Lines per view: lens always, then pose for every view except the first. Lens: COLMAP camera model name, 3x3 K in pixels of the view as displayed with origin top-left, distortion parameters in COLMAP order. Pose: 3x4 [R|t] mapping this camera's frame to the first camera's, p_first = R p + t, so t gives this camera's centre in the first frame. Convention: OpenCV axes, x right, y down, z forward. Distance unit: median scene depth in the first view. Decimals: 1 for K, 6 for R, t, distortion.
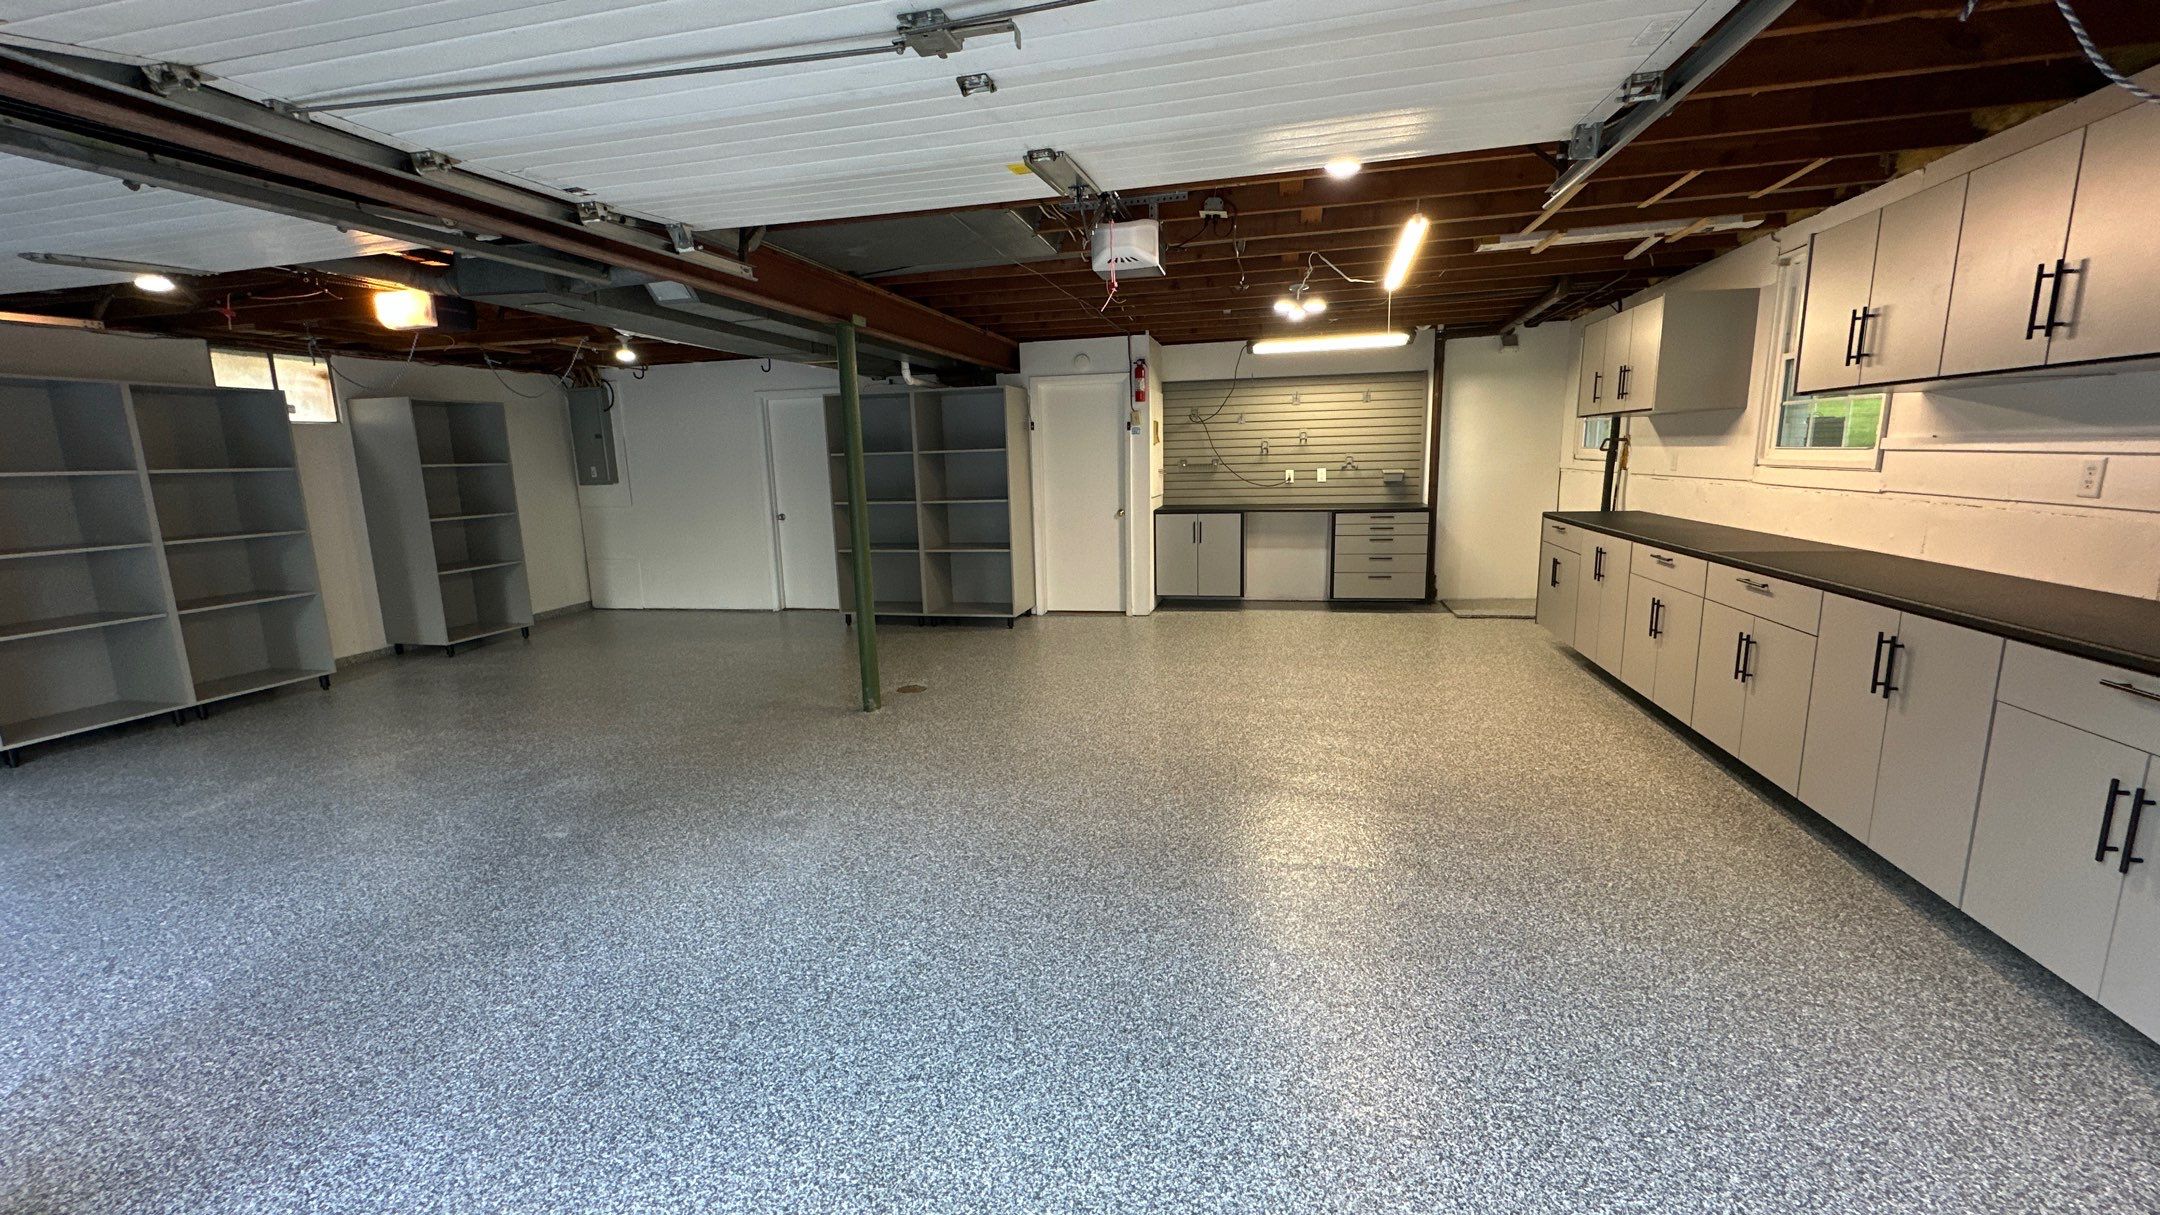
lens RADIAL K [[863.7, 0, 1070.9], [0, 863.7, 602.7], [0, 0, 1]] dist [0.007143, -0.000201]
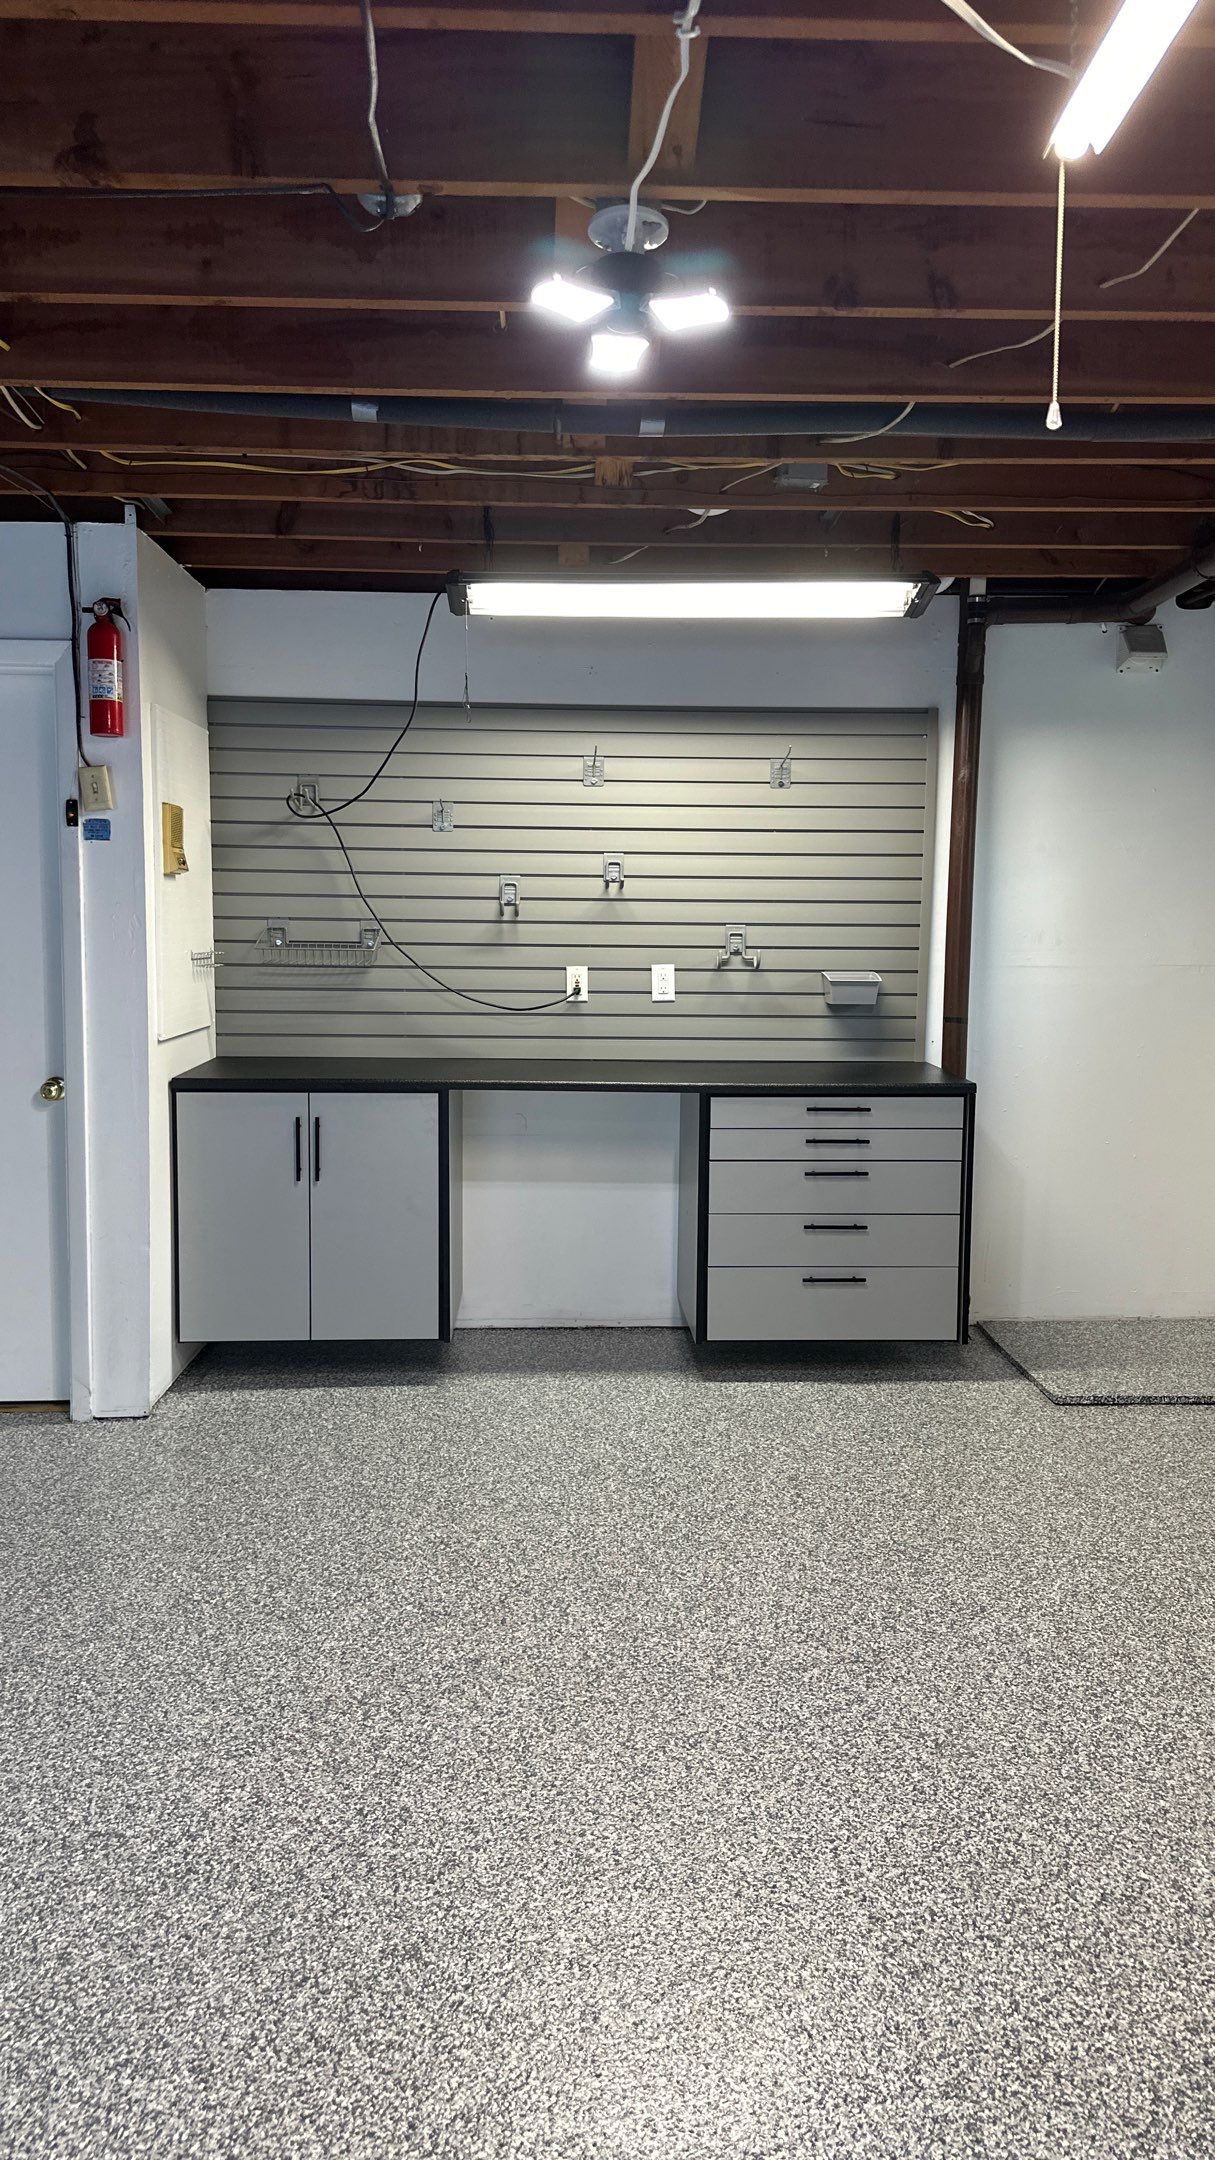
lens RADIAL K [[1522.4, 0, 607.5], [0, 1522.4, 1080.0], [0, 0, 1]] dist [0.042499, -0.003916]
pose [[0.961797, 0.004126, 0.273732, 0.096971], [0.013177, 0.998030, -0.061344, -0.070323], [-0.273446, 0.062607, 0.959848, 0.411457]]
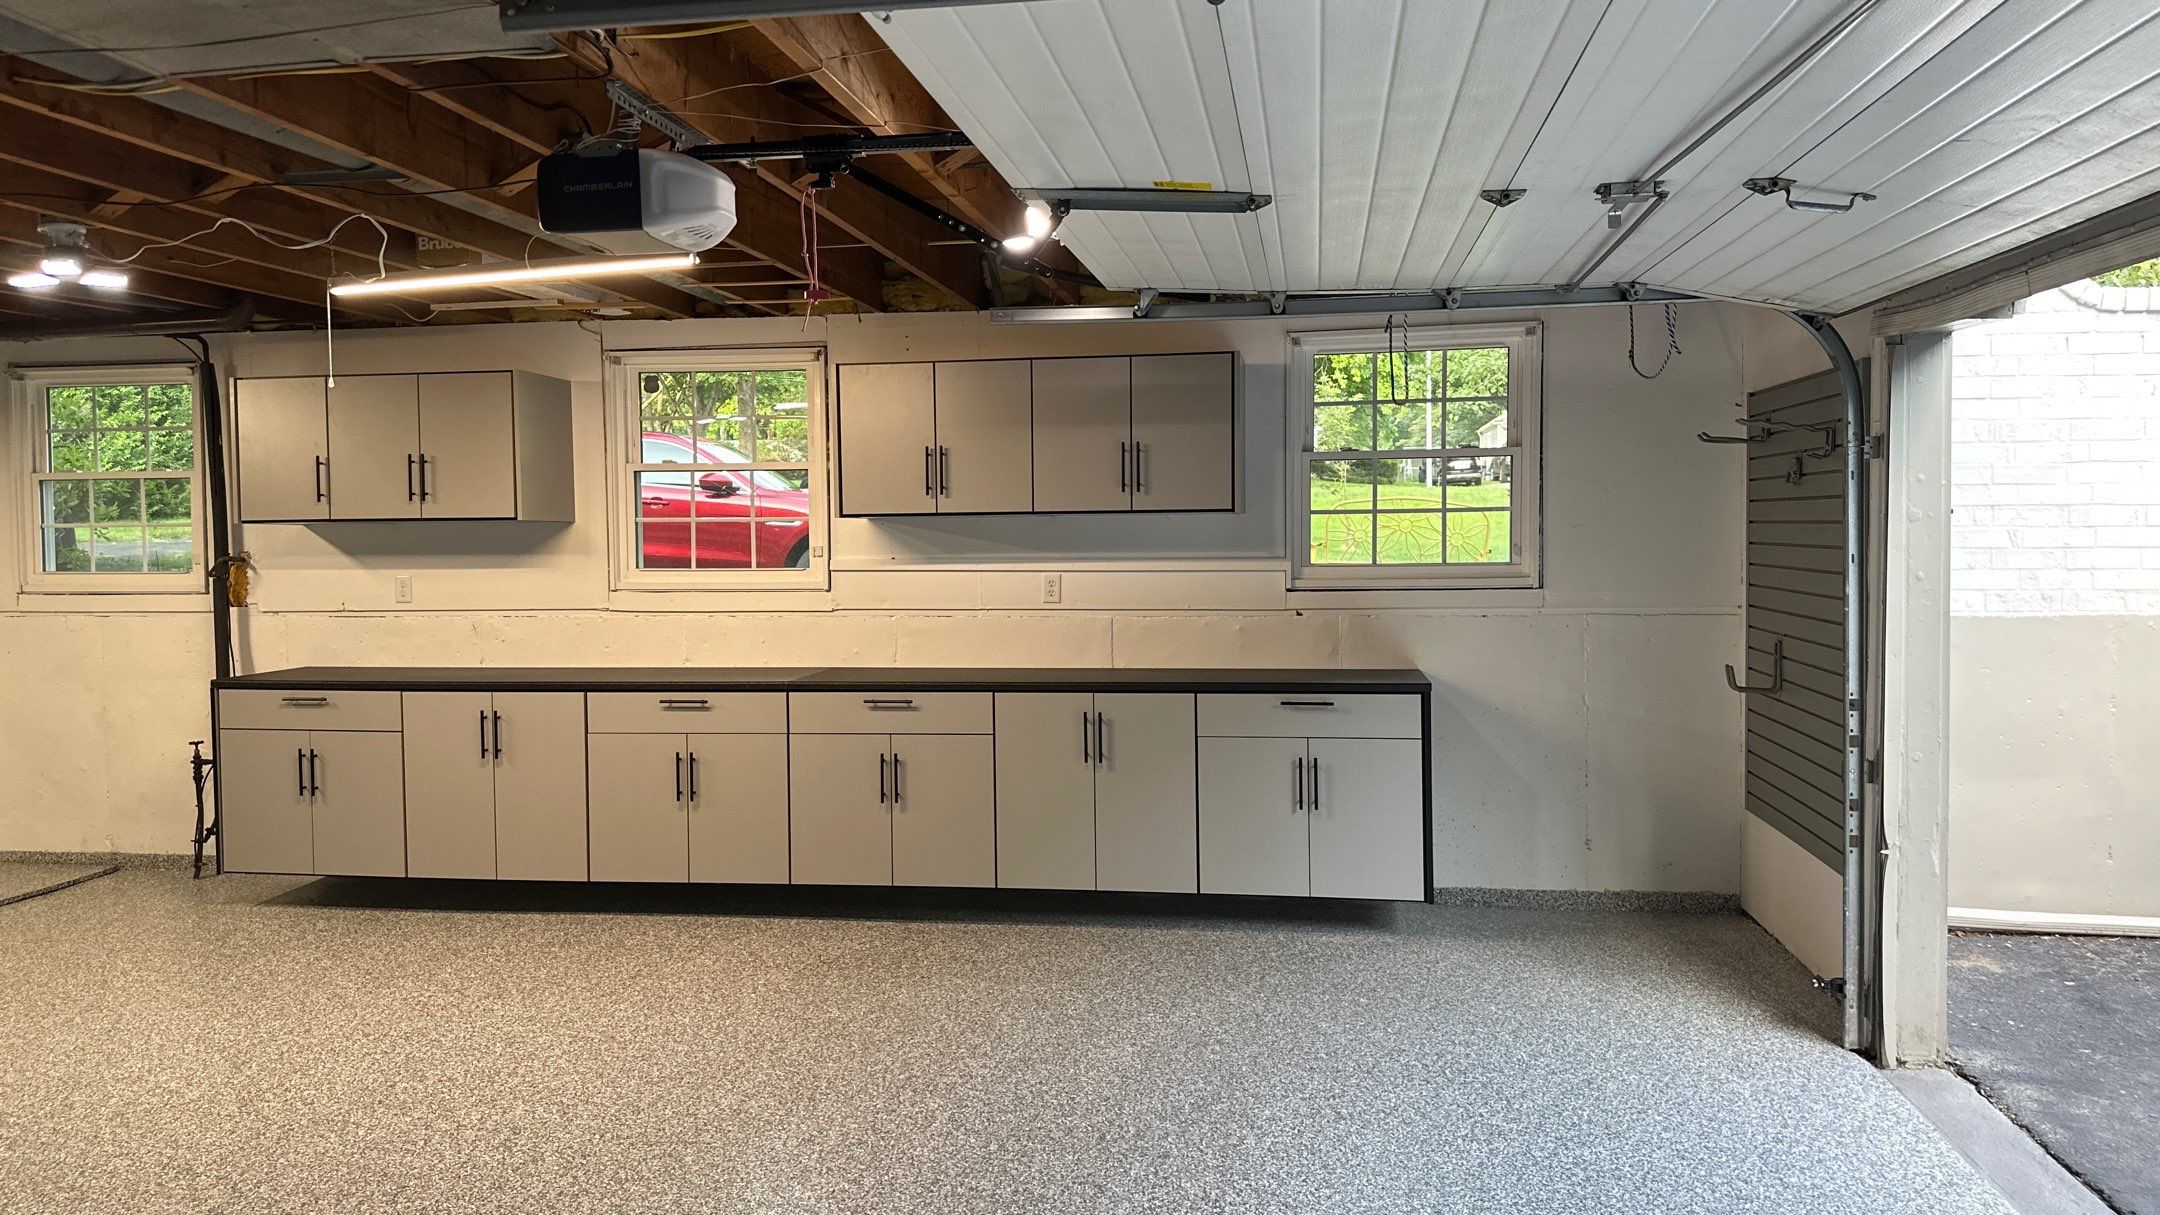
lens RADIAL K [[1522.4, 0, 1080.0], [0, 1522.4, 607.5], [0, 0, 1]] dist [0.042499, -0.003916]
pose [[-0.085697, -0.021575, 0.996088, -0.766366], [0.181072, 0.982779, 0.036865, -0.122799], [-0.979729, 0.183522, -0.080314, 0.725741]]
